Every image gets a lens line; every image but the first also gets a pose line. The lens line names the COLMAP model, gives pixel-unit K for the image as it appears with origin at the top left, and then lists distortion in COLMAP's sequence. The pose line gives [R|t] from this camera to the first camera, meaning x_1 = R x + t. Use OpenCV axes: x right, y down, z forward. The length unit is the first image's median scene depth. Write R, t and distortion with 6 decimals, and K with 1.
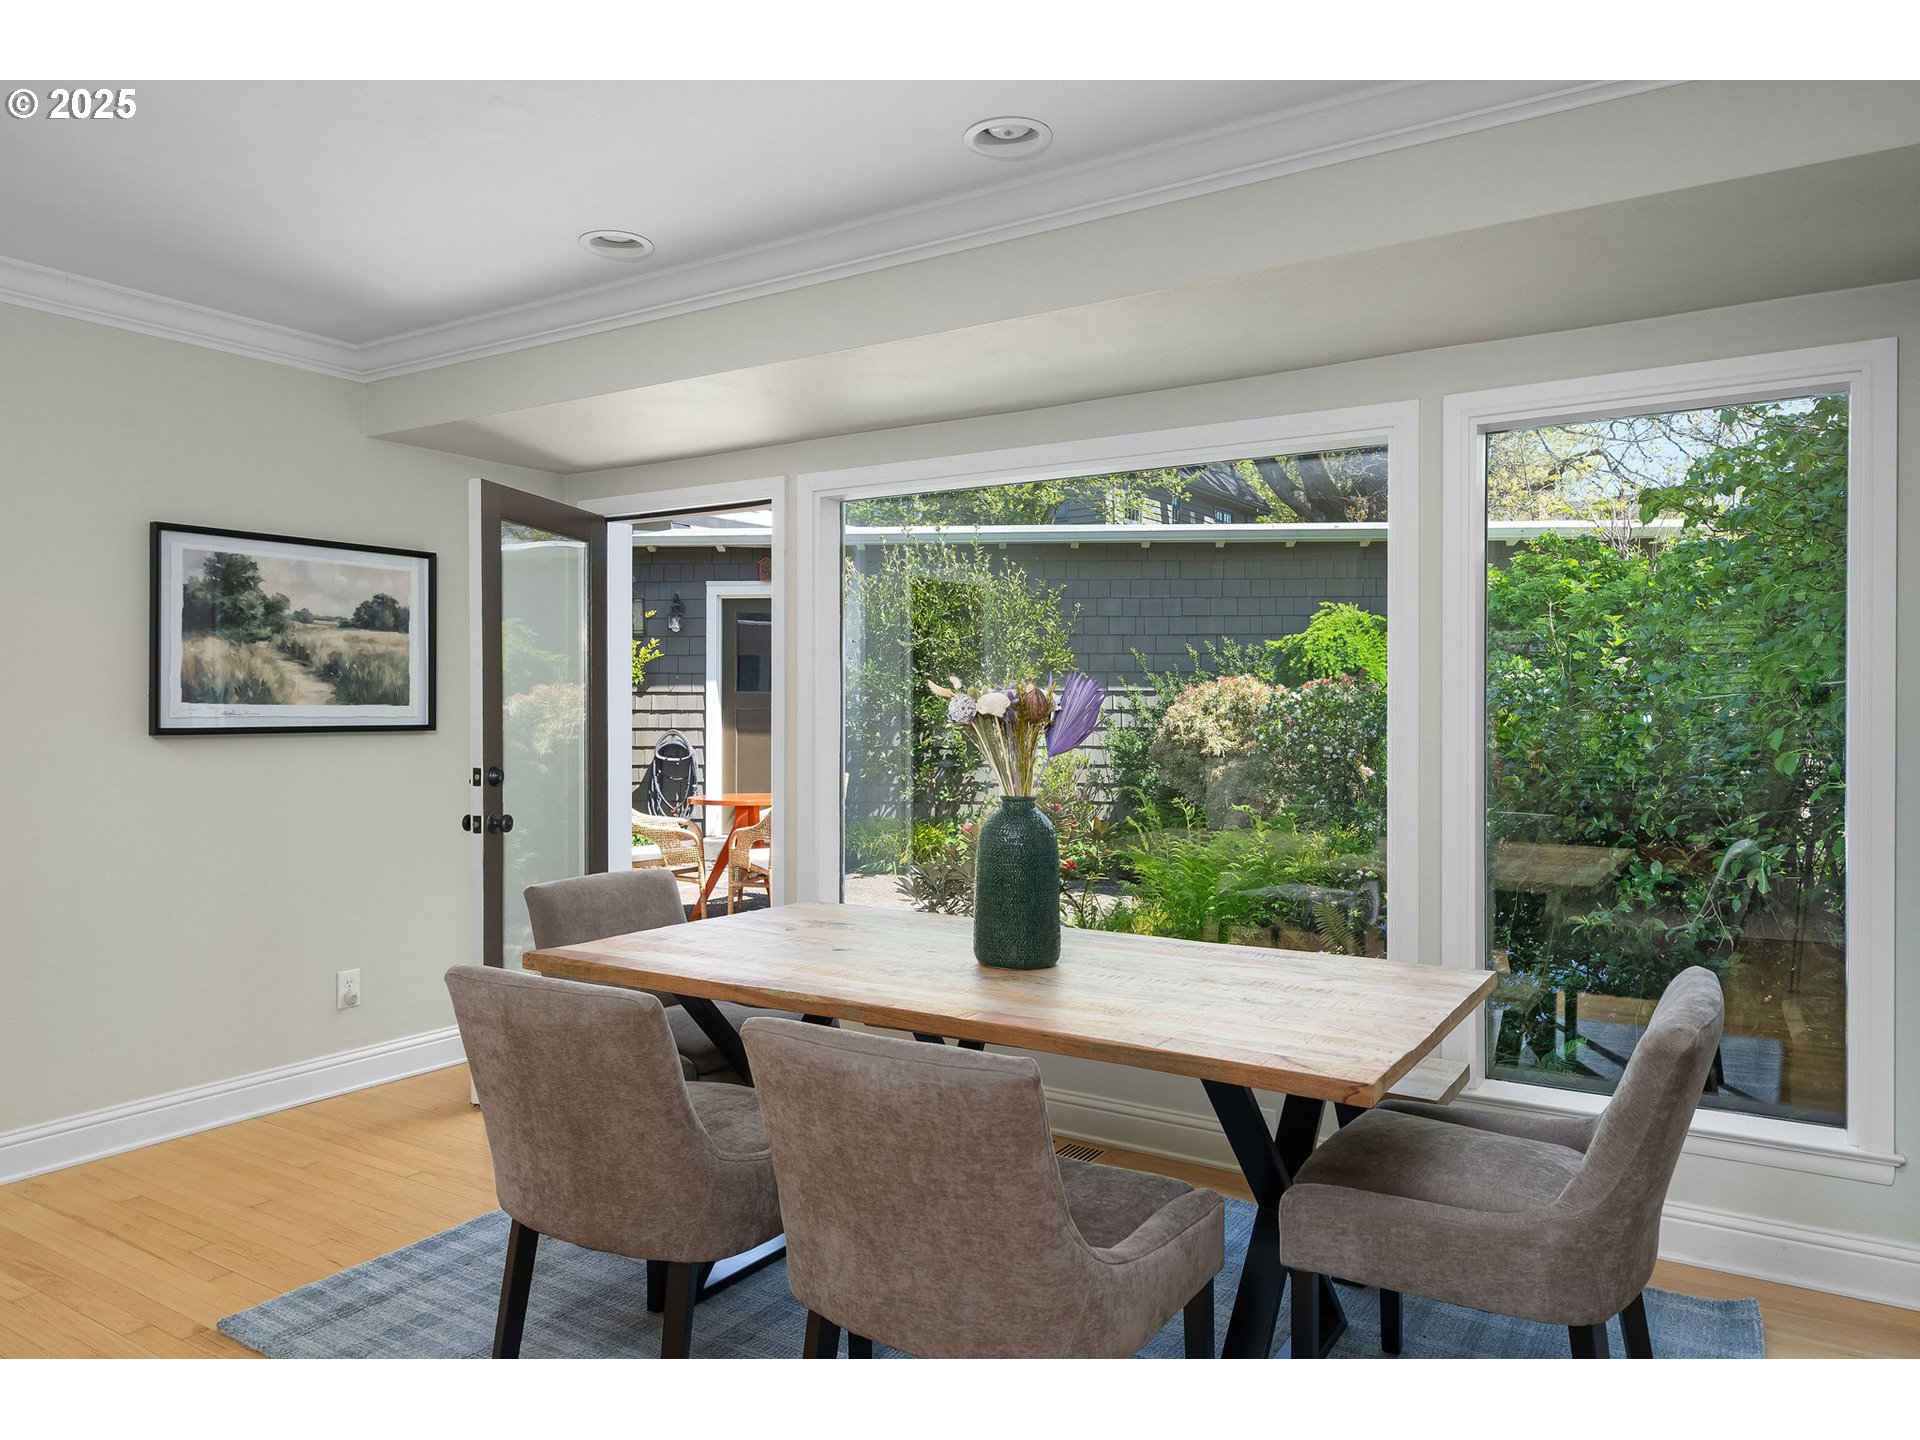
lens RADIAL K [[1315.1, 0, 963.9], [0, 1315.1, 720.0], [0, 0, 1]] dist [0.001554, -0.000024]
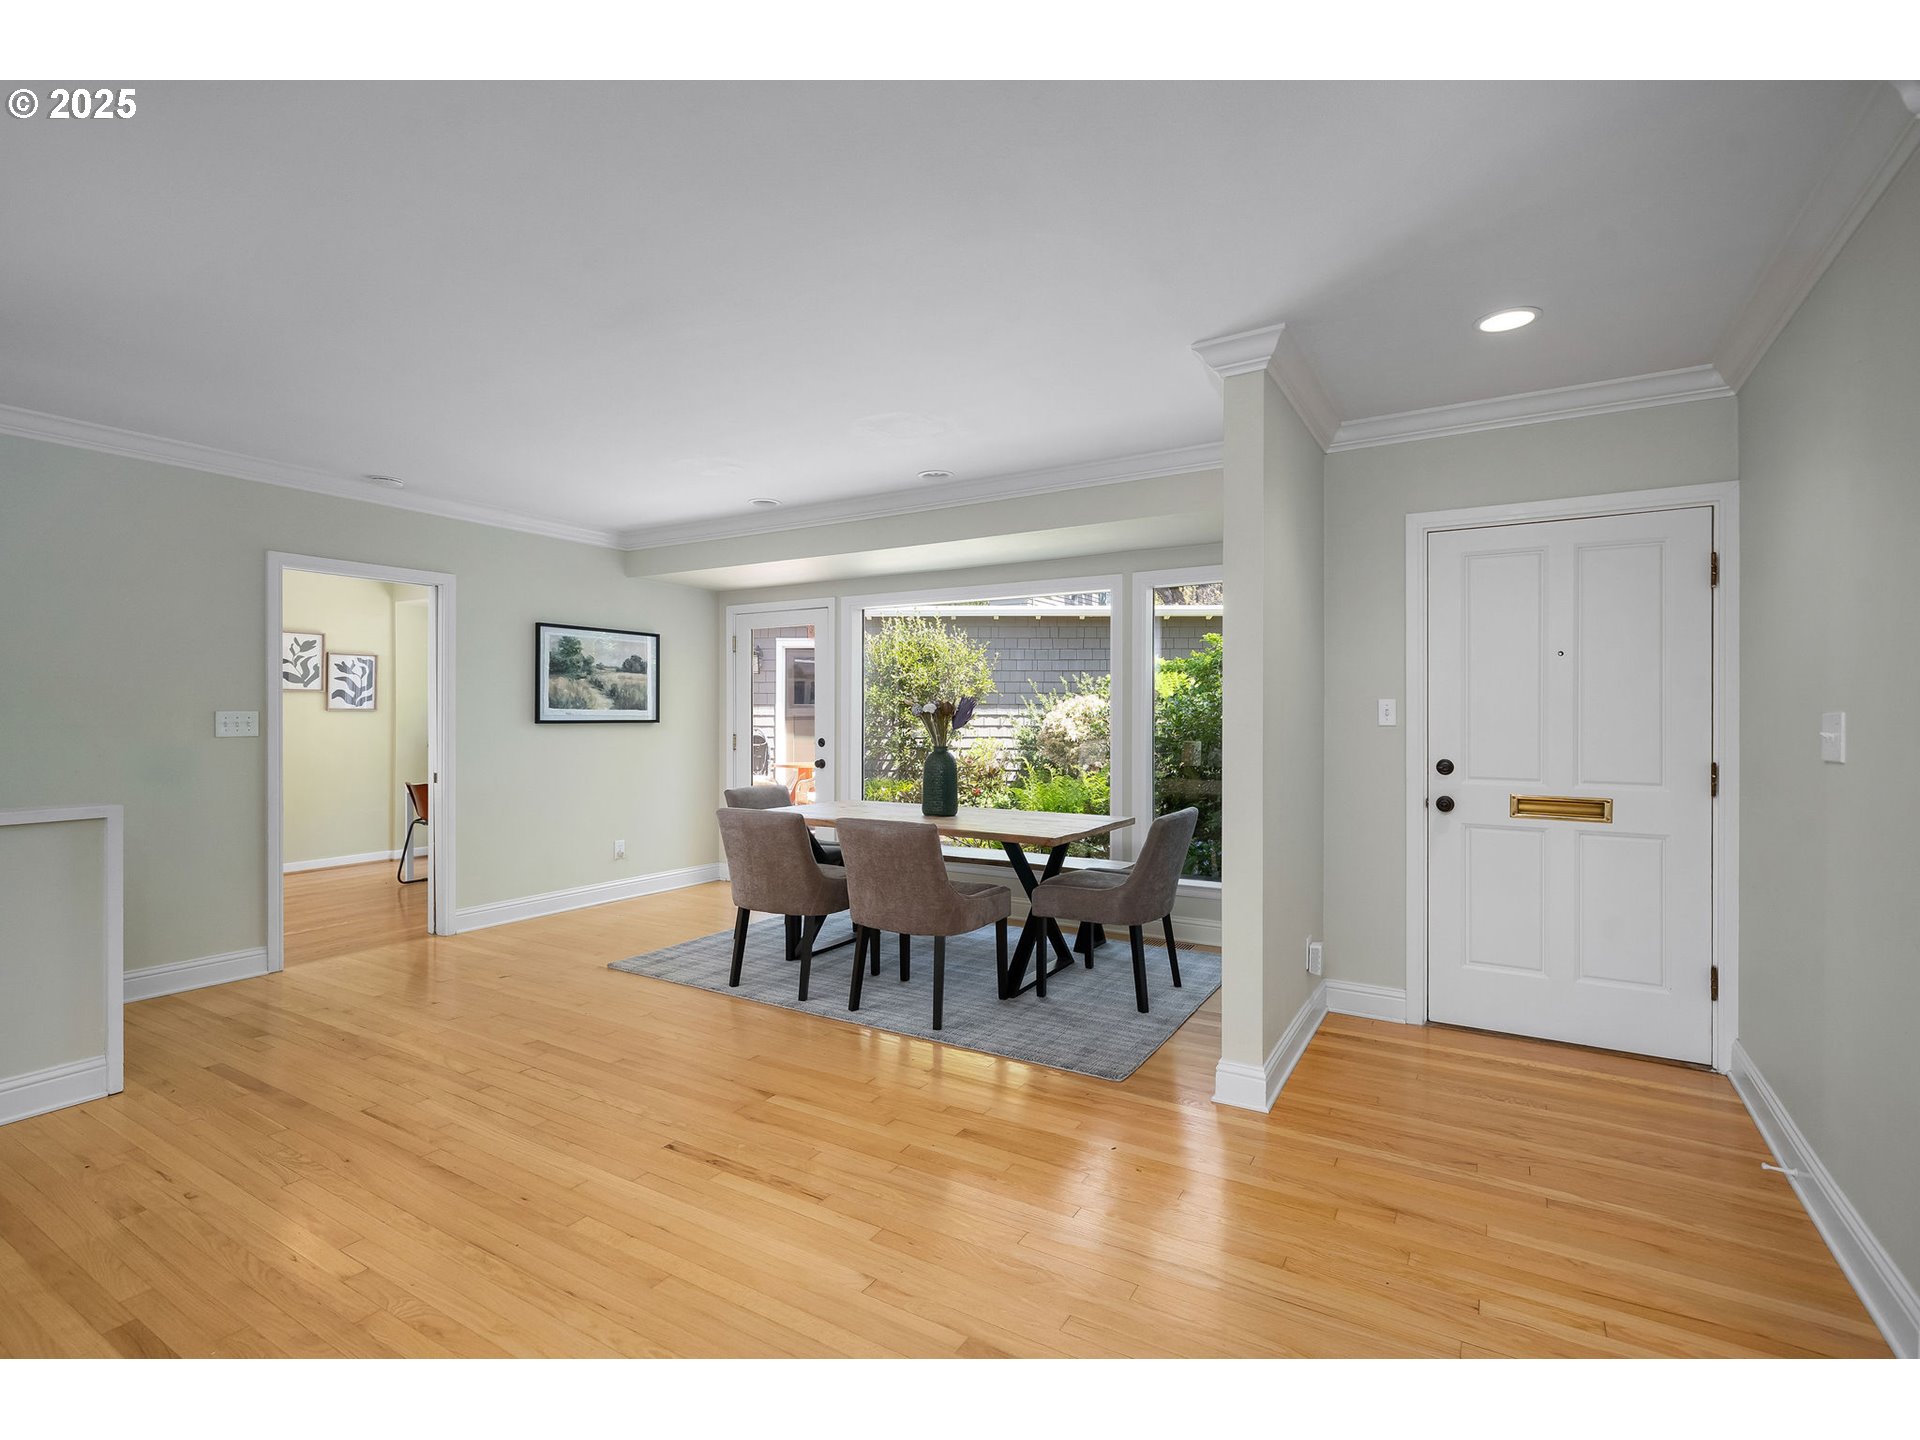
lens RADIAL K [[905.1, 0, 951.1], [0, 905.1, 710.4], [0, 0, 1]] dist [-0.000837, 0.002738]
pose [[0.999866, 0.001391, 0.016319, 0.019303], [-0.001129, 0.999871, -0.016037, 0.010654], [-0.016339, 0.016017, 0.999738, -0.382886]]
